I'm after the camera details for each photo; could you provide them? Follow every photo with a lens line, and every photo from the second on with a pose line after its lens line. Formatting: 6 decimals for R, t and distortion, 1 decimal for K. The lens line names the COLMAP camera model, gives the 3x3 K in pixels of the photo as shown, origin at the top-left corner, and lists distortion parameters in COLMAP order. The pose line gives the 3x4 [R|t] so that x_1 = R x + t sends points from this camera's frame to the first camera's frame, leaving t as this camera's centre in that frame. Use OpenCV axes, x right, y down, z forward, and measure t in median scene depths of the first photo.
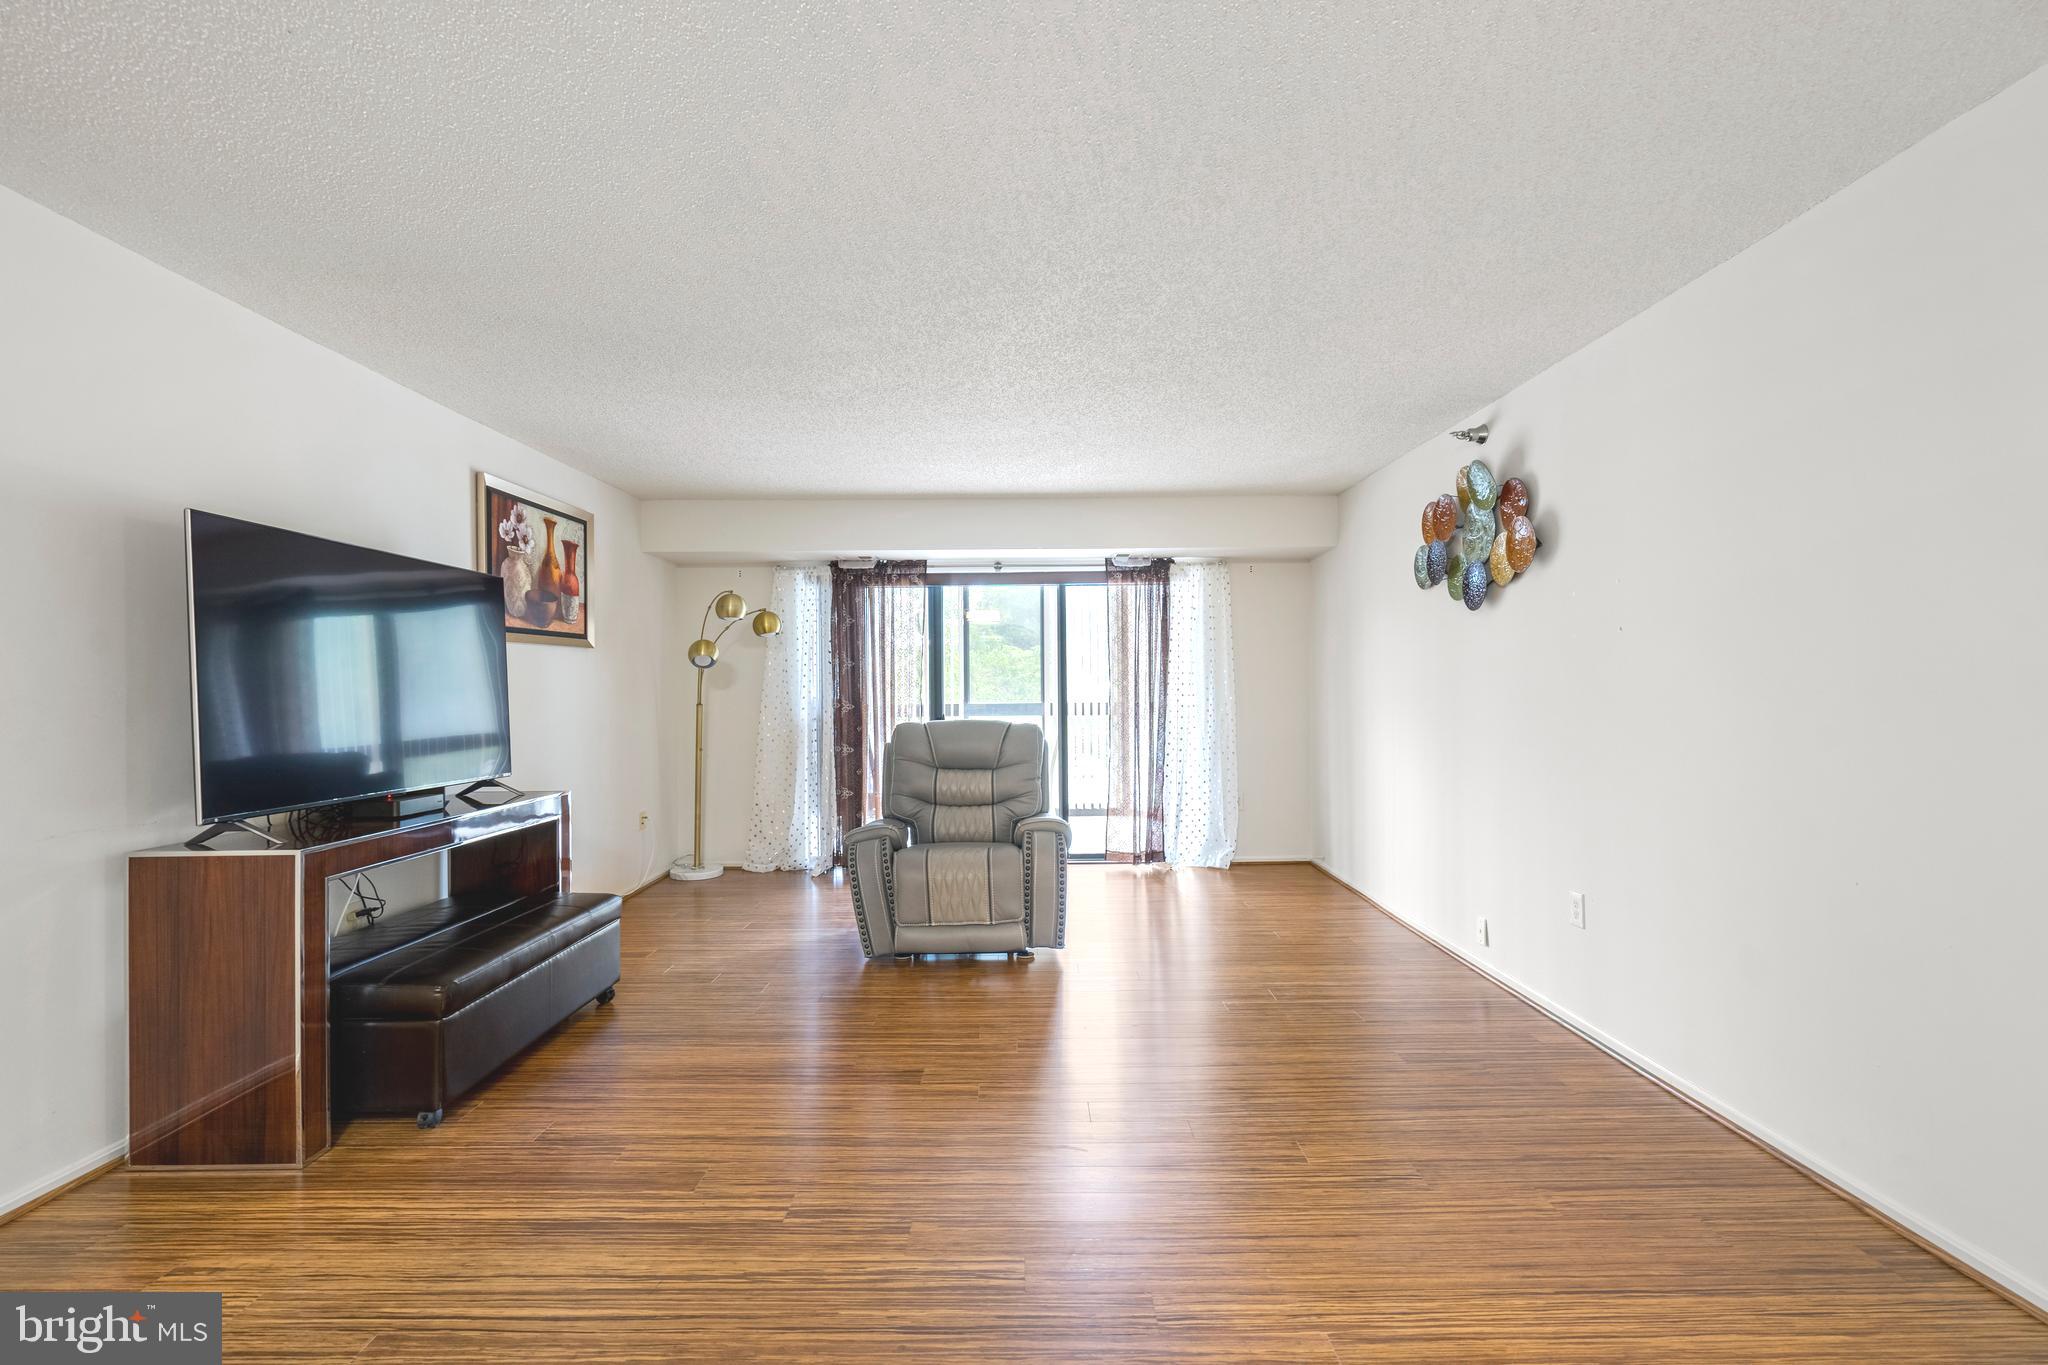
lens RADIAL K [[933.7, 0, 1025.9], [0, 933.7, 687.6], [0, 0, 1]] dist [-0.003267, -0.000236]
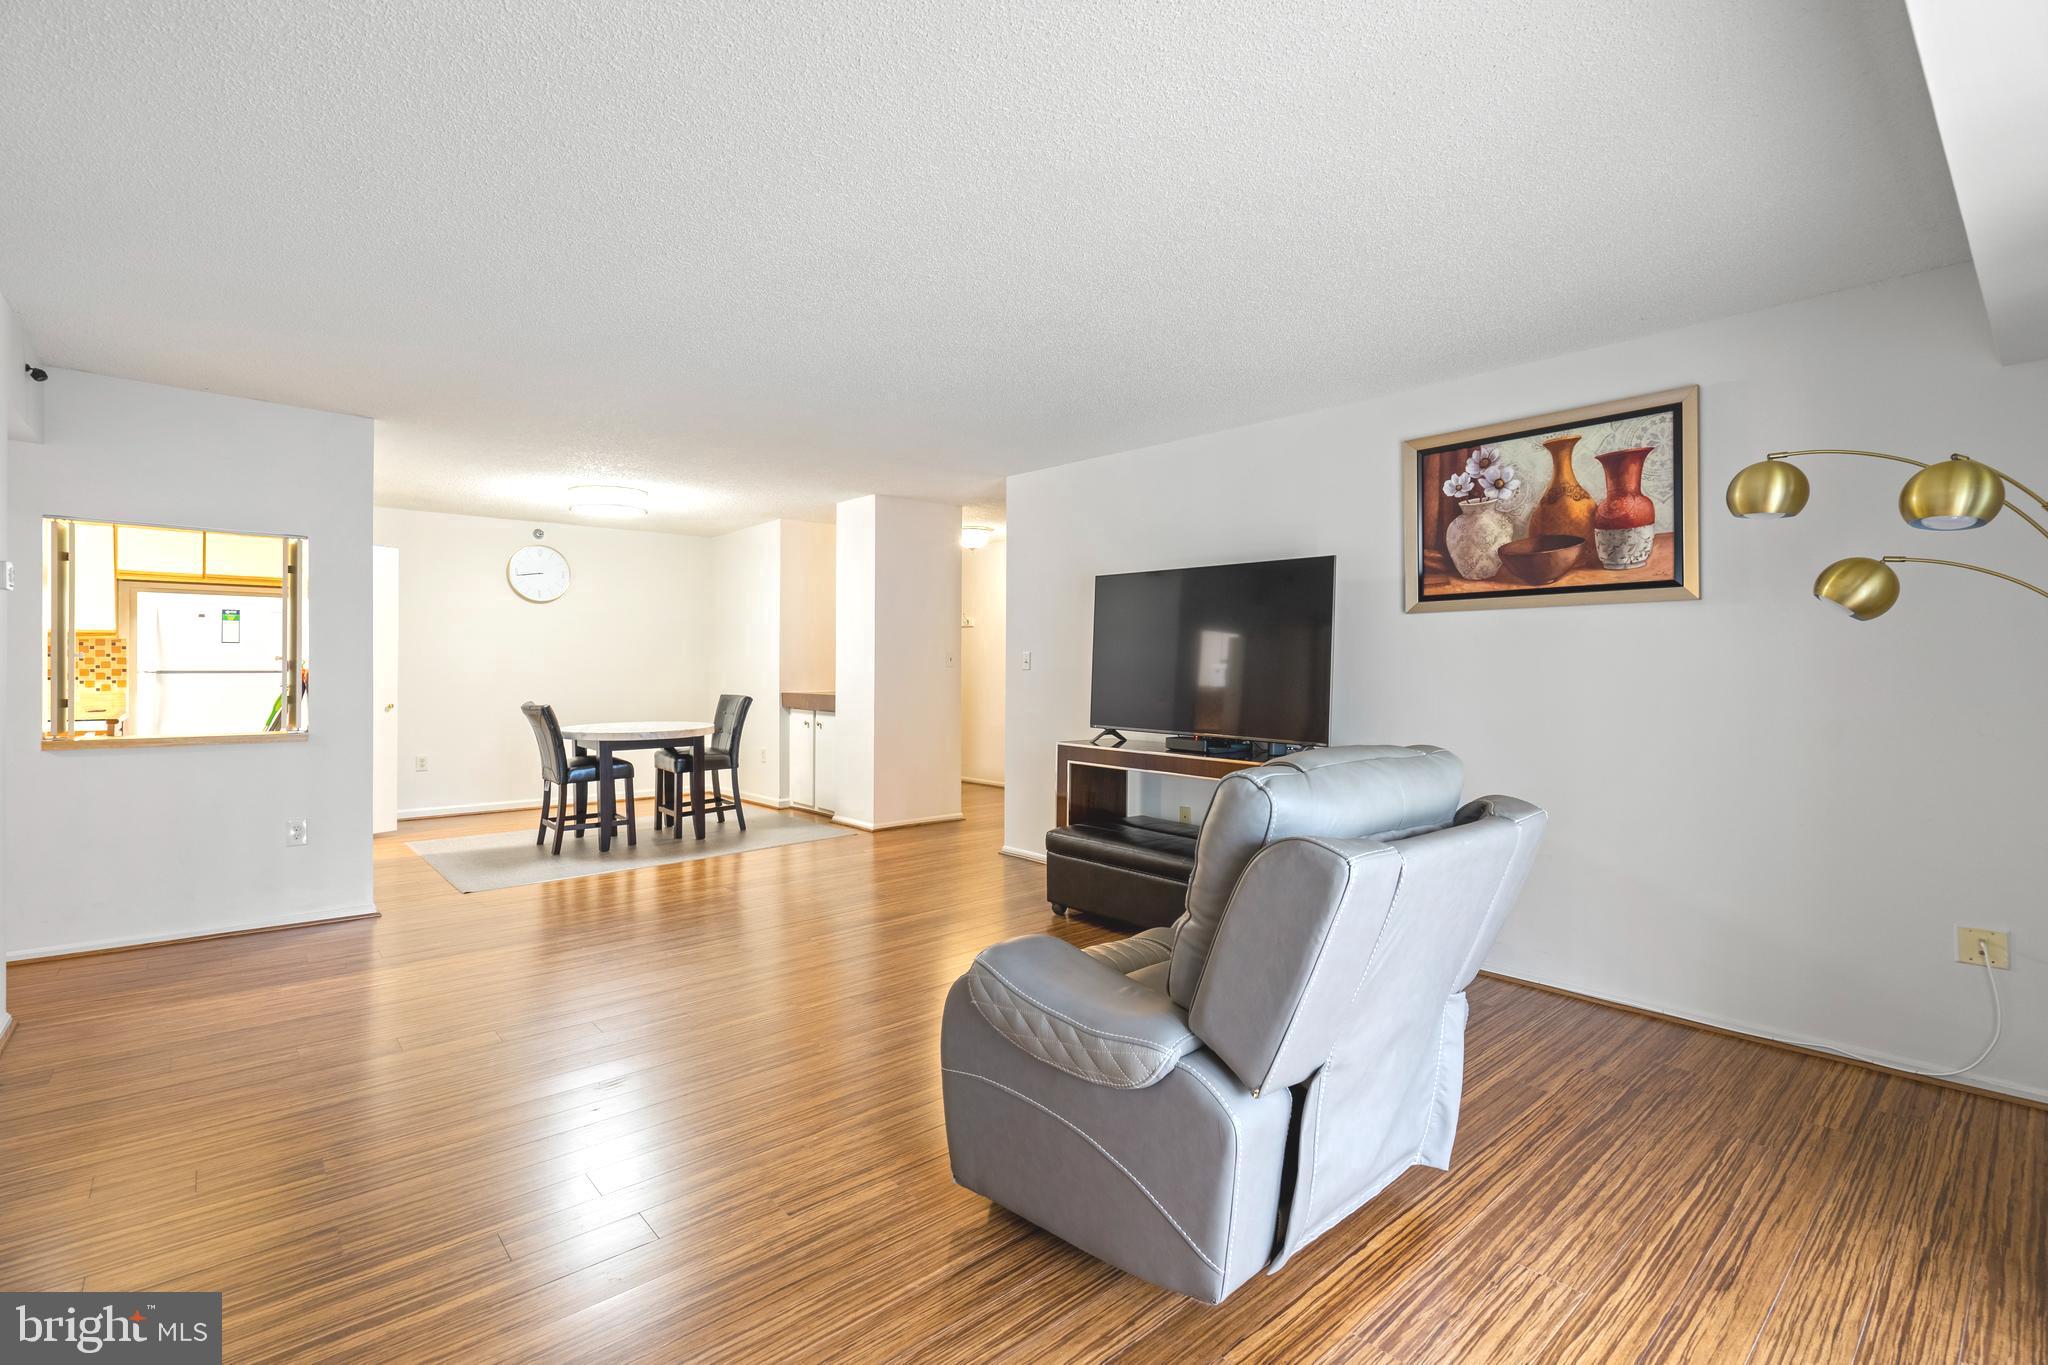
lens RADIAL K [[933.7, 0, 1013.6], [0, 933.7, 669.5], [0, 0, 1]] dist [-0.003267, -0.000236]
pose [[-0.745128, 0.005001, -0.666903, 0.341365], [-0.000170, 0.999970, 0.007688, 0.000371], [0.666921, 0.005842, -0.745105, 1.331683]]
